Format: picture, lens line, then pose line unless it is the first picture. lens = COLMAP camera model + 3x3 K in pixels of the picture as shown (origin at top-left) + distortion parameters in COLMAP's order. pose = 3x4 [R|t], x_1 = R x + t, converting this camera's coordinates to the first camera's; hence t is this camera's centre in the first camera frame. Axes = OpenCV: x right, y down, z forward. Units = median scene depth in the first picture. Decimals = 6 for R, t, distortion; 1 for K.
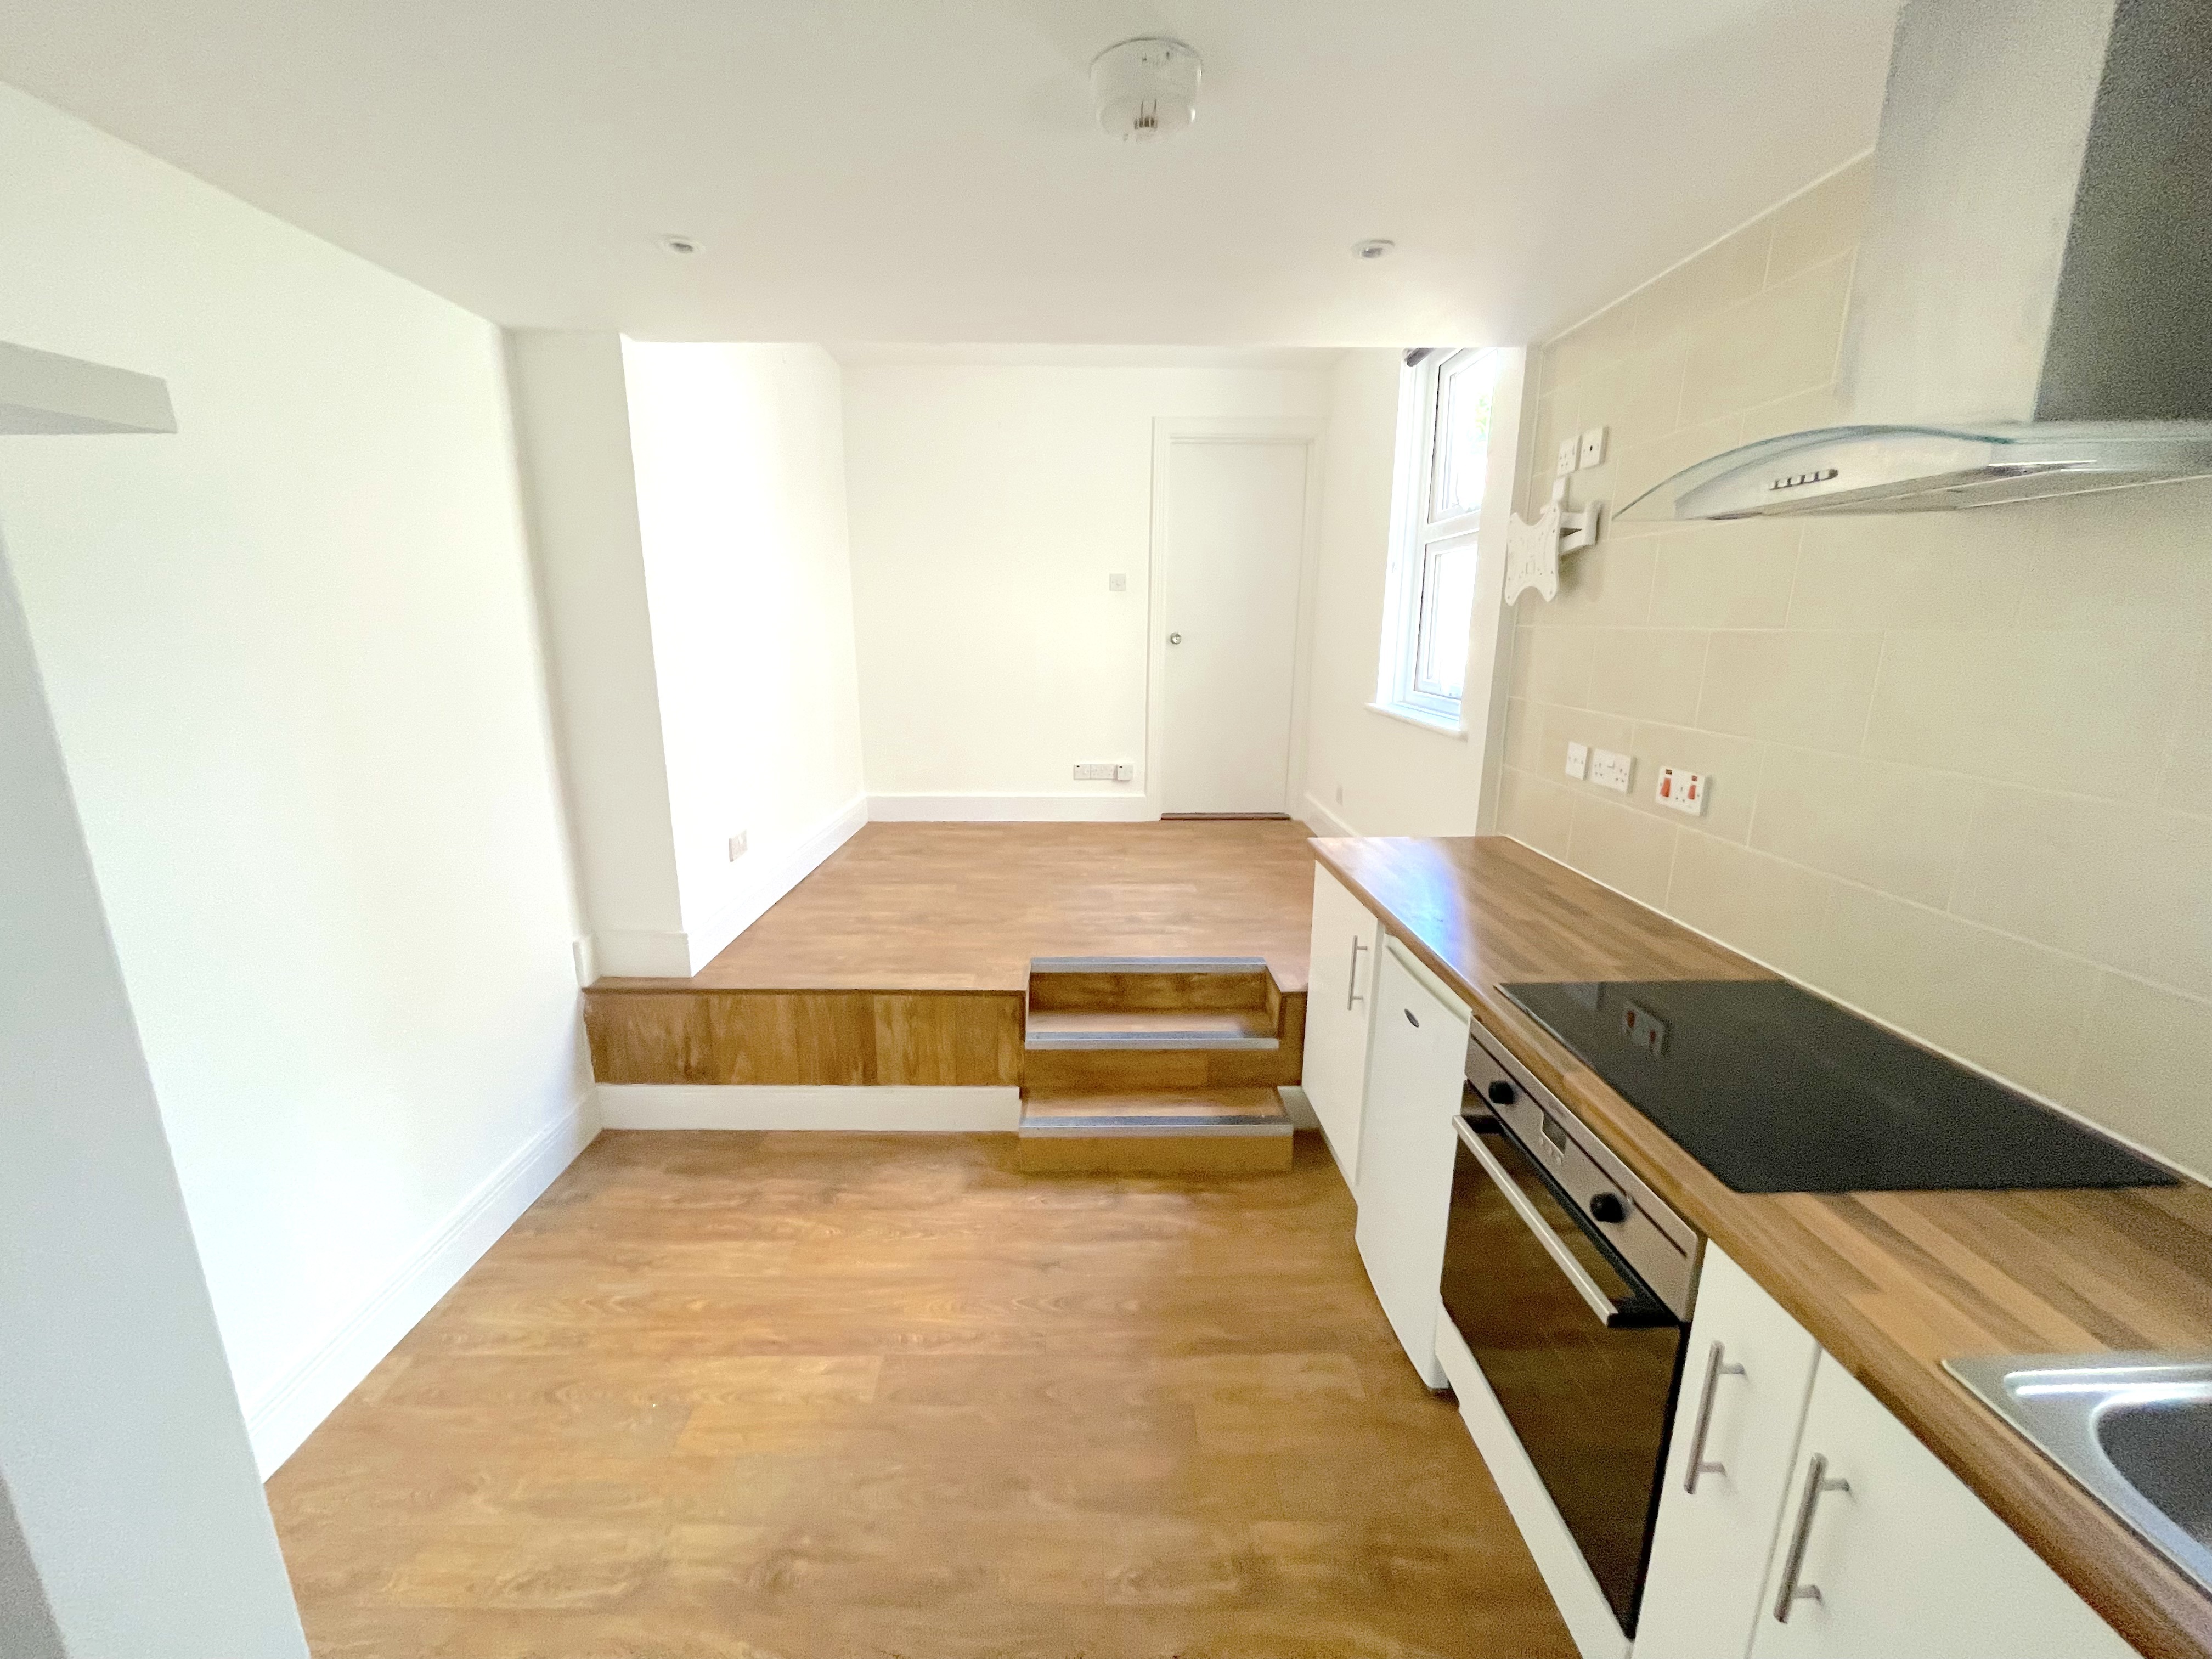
lens RADIAL K [[895.9, 0, 1096.1], [0, 895.9, 833.1], [0, 0, 1]] dist [-0.000936, 0.001059]
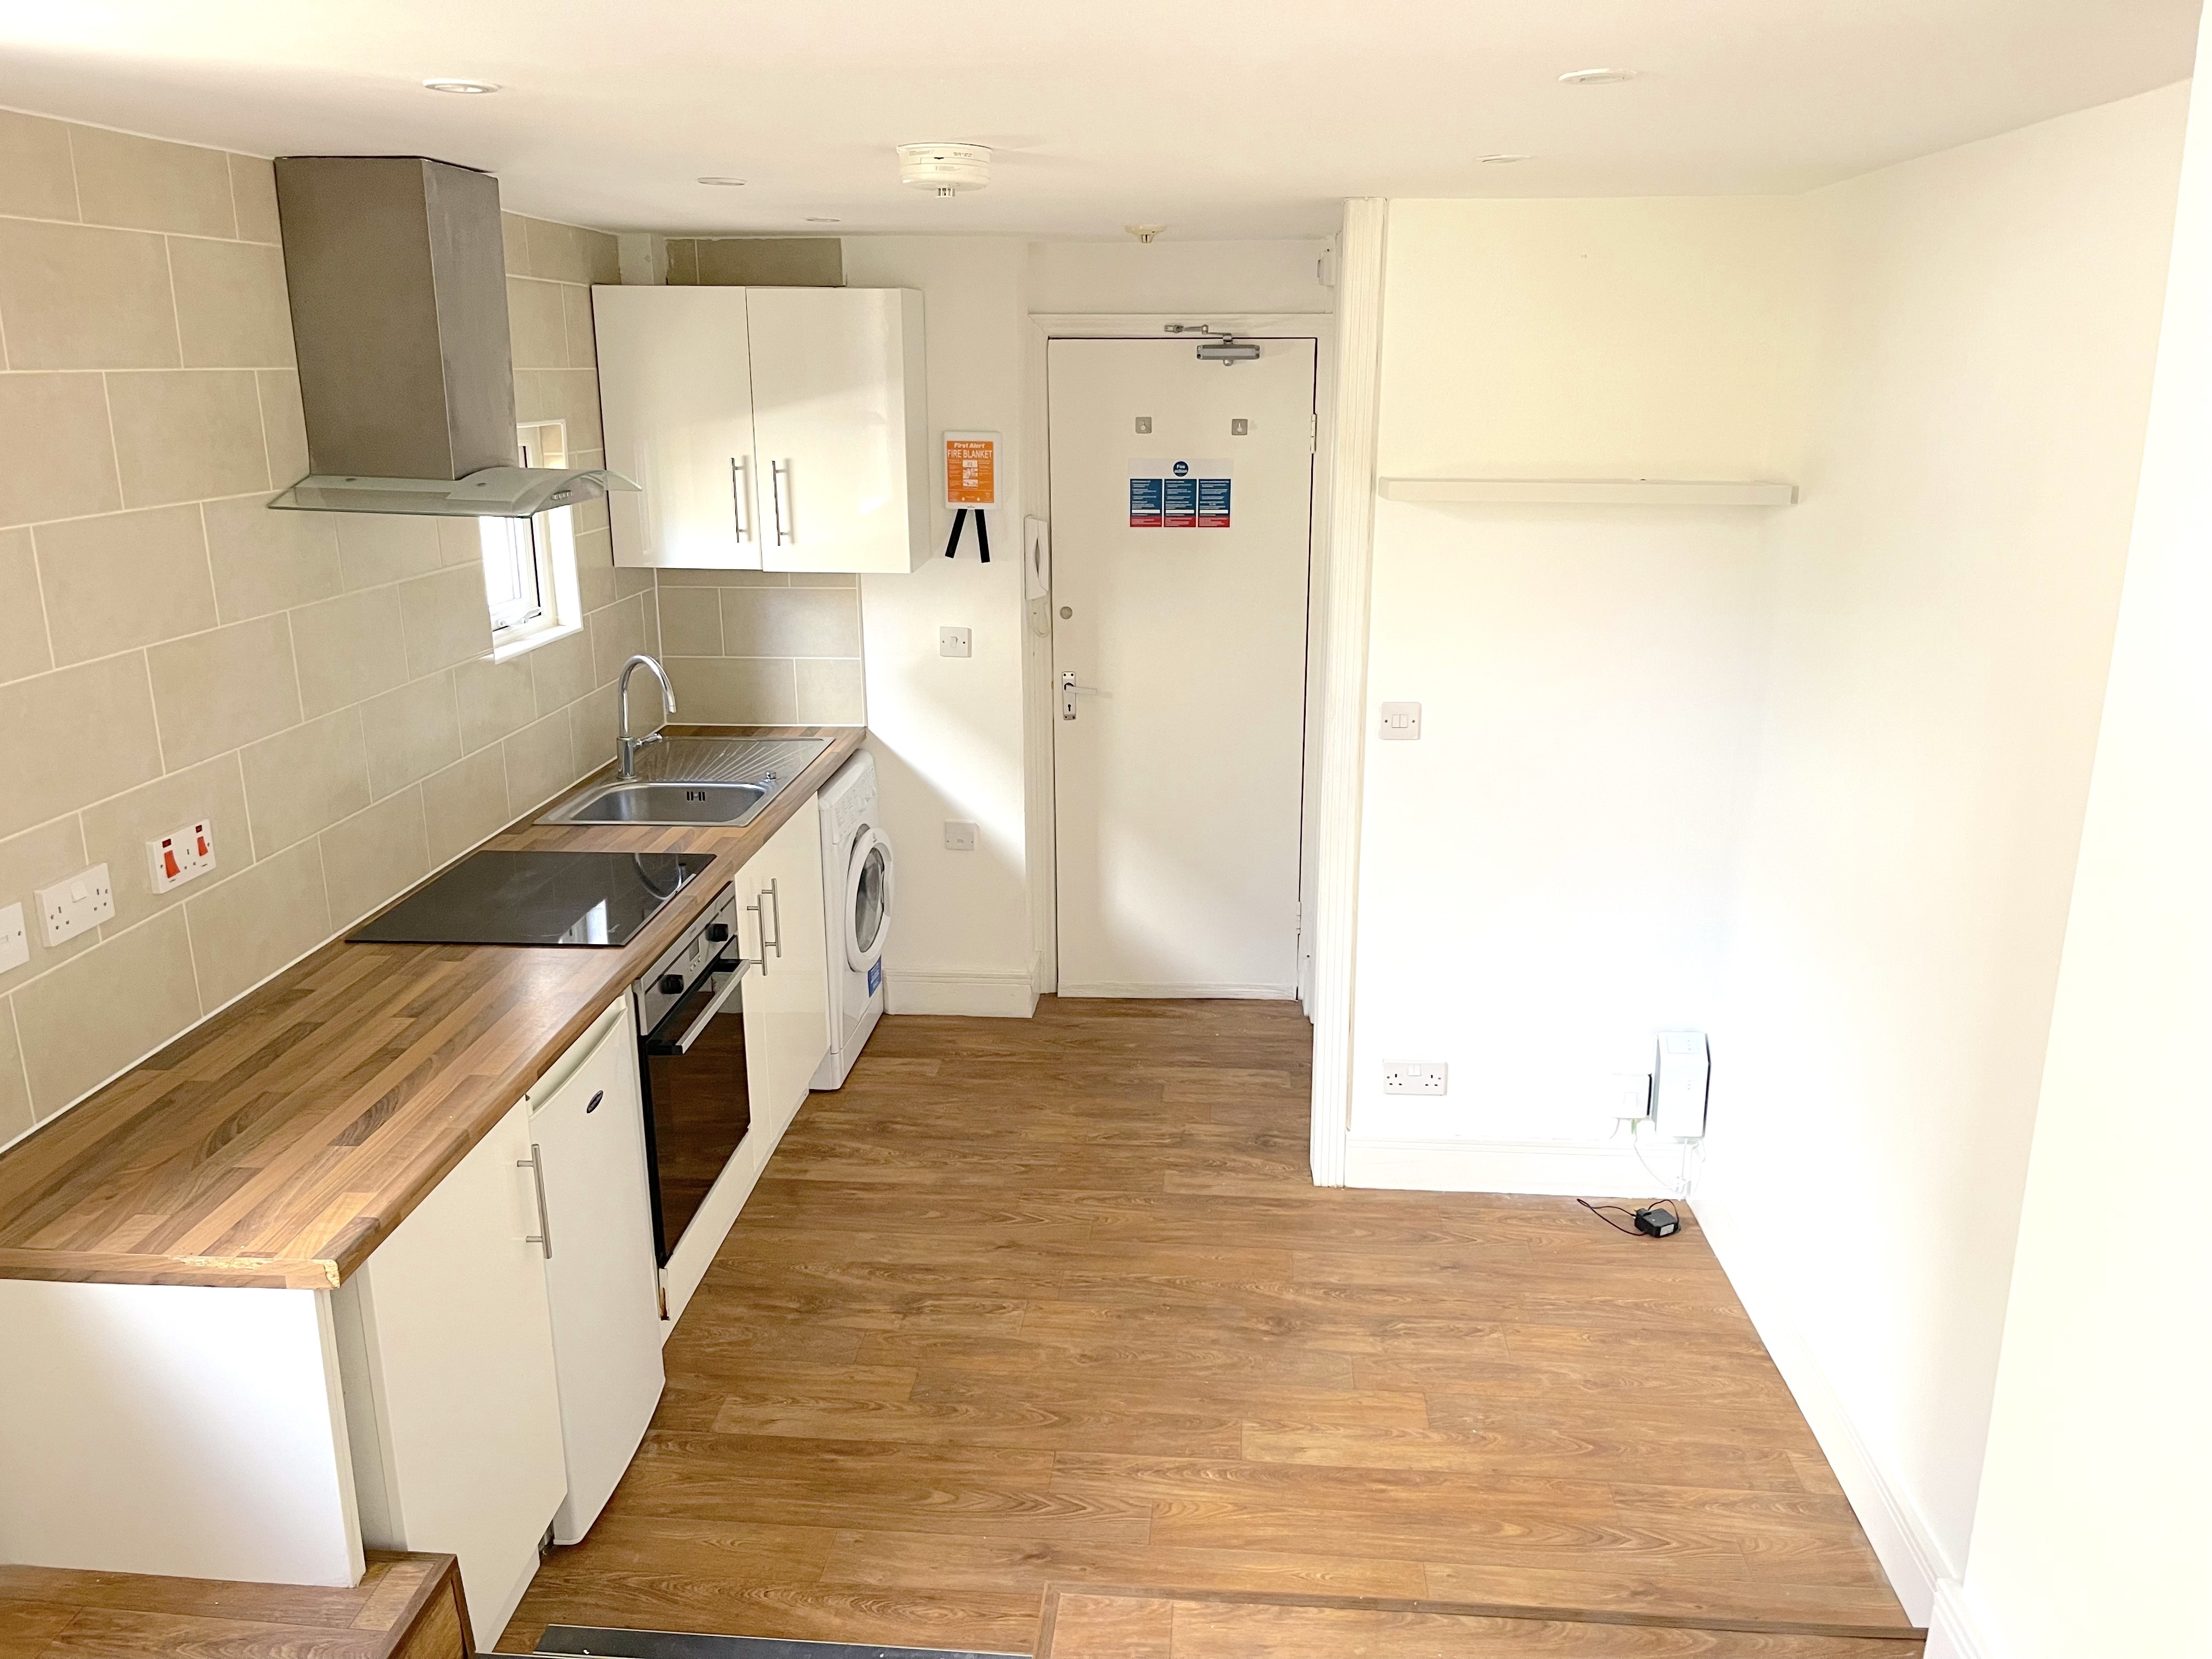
lens RADIAL K [[1633.7, 0, 1108.2], [0, 1633.7, 827.4], [0, 0, 1]] dist [0.000457, -0.017429]
pose [[-0.995811, -0.024280, 0.088151, -0.230852], [0.021301, 0.875968, 0.481899, -0.696278], [-0.088918, 0.481758, -0.871782, 2.071498]]
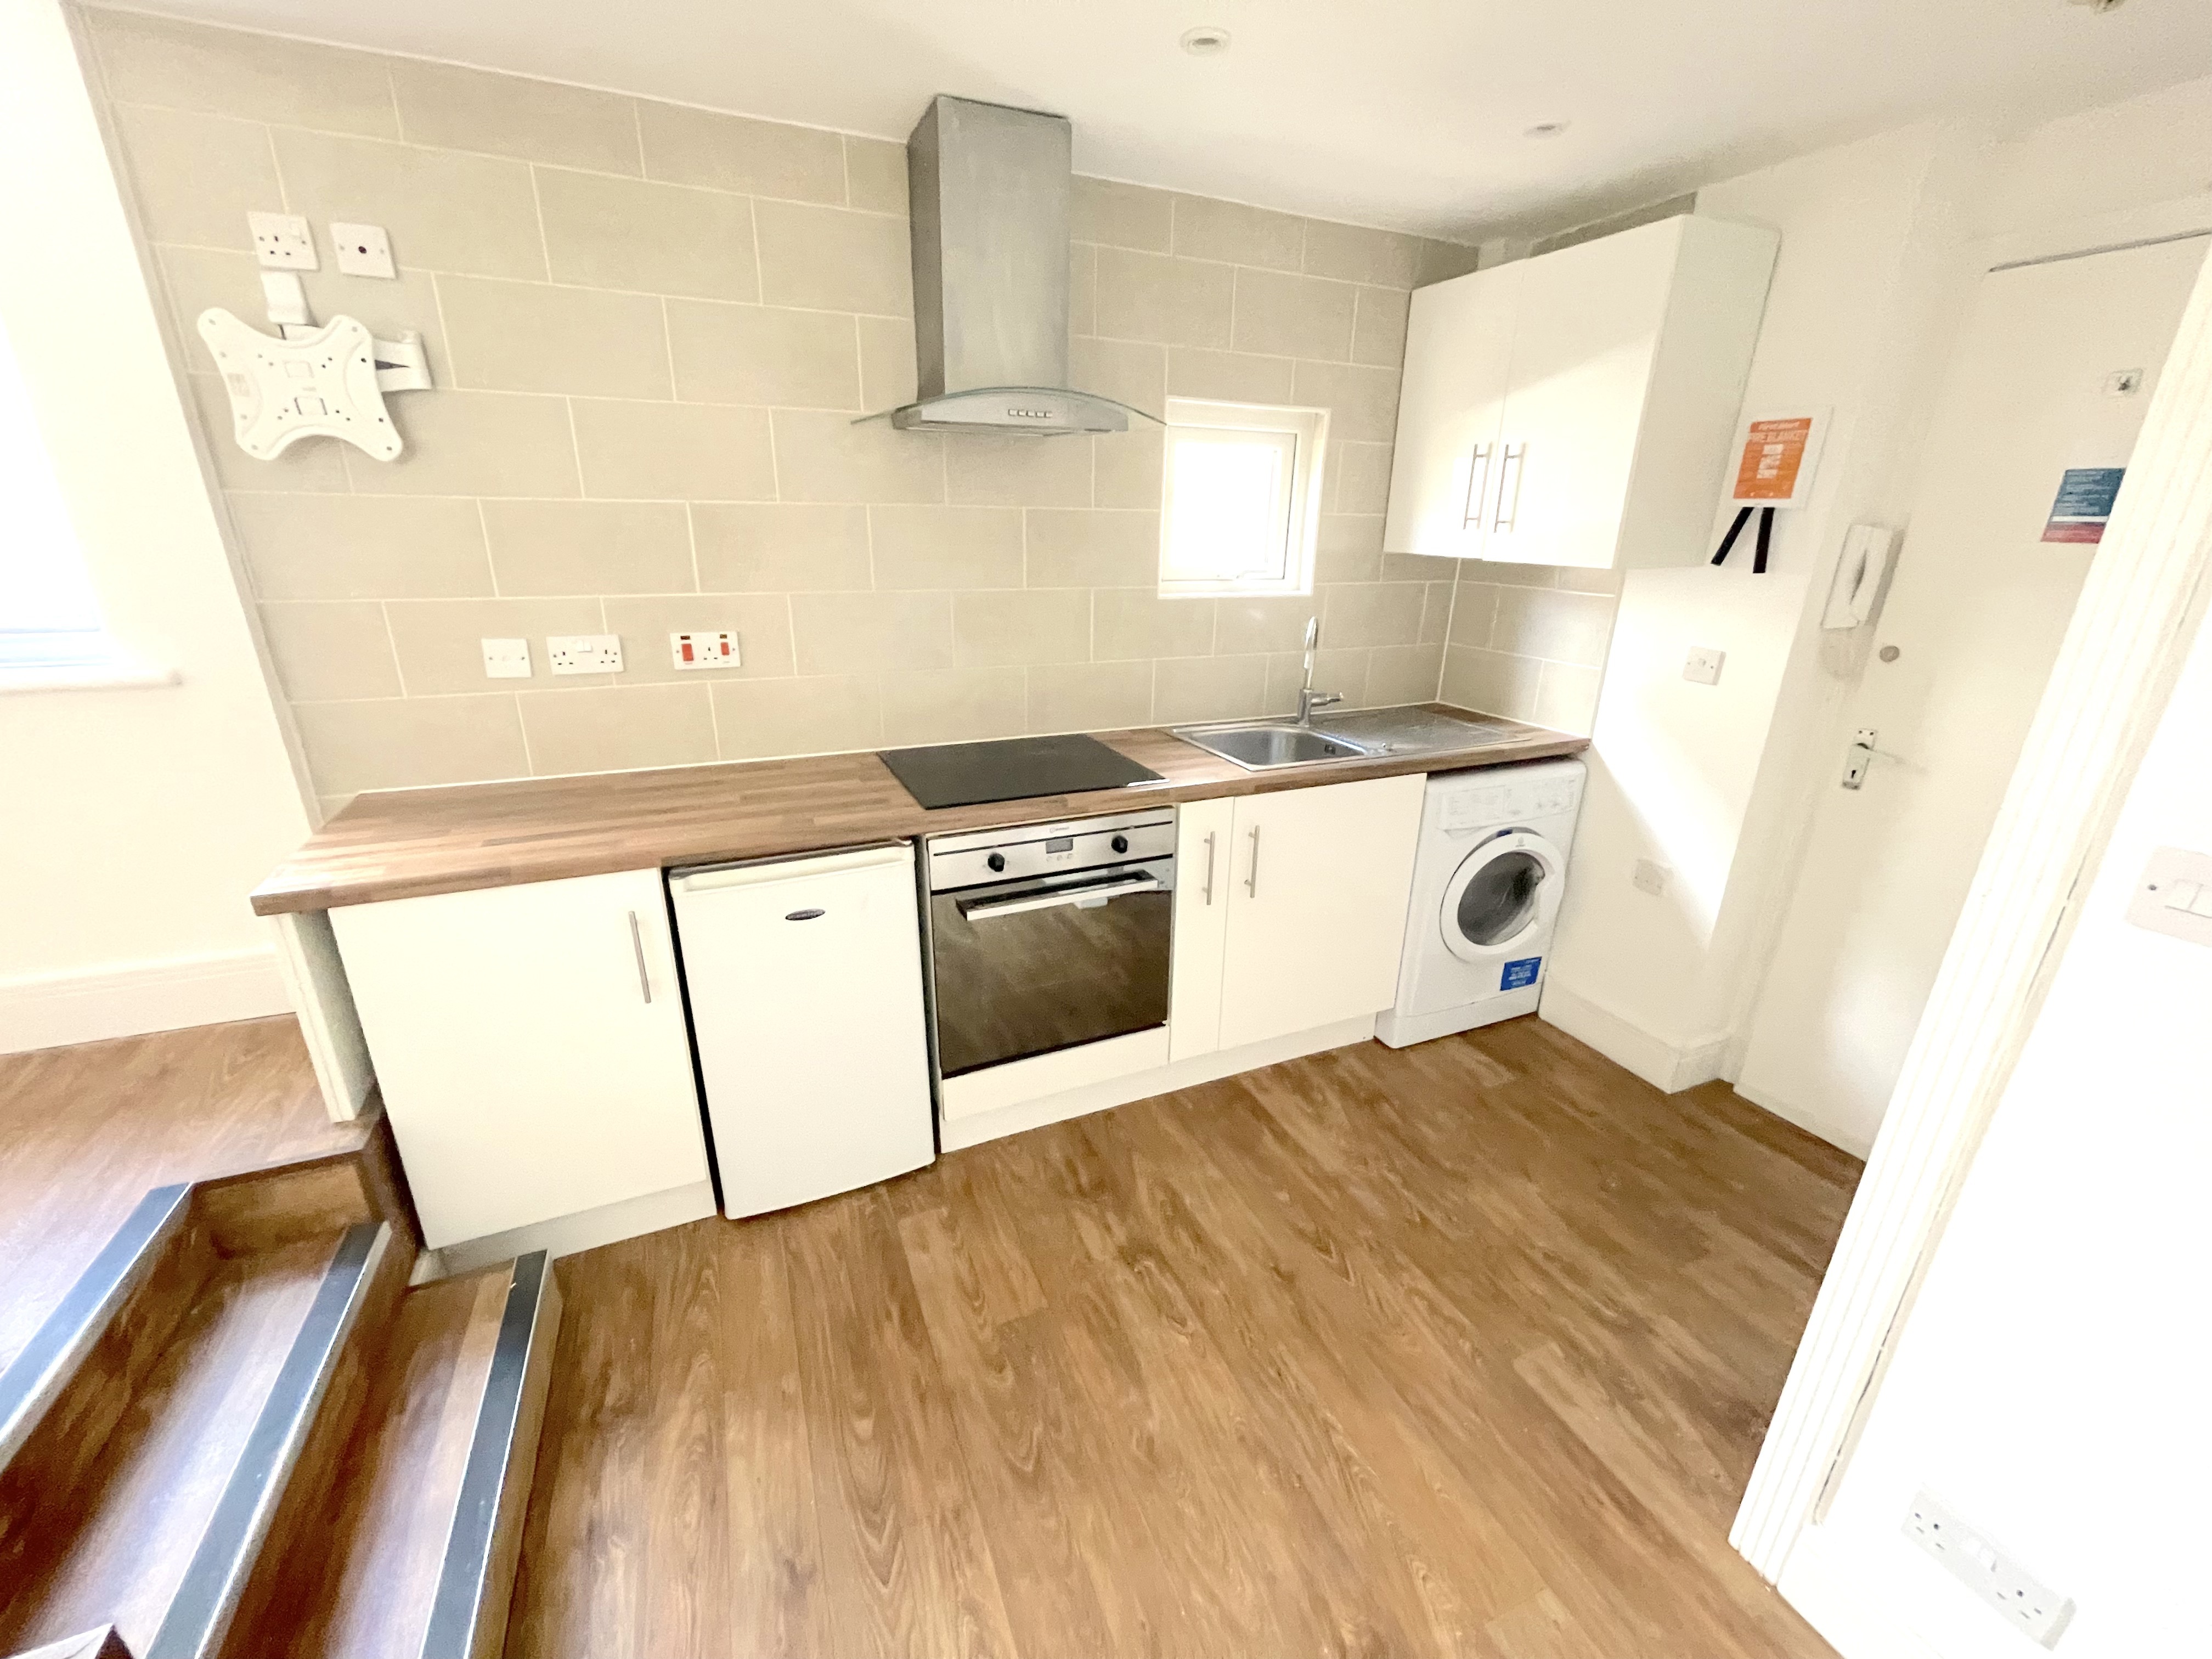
lens RADIAL K [[895.9, 0, 1105.1], [0, 895.9, 835.3], [0, 0, 1]] dist [-0.000936, 0.001059]
pose [[-0.388002, -0.313359, 0.866753, -0.576196], [0.197614, 0.890272, 0.410323, -0.200360], [-0.900224, 0.330489, -0.283503, 0.928995]]
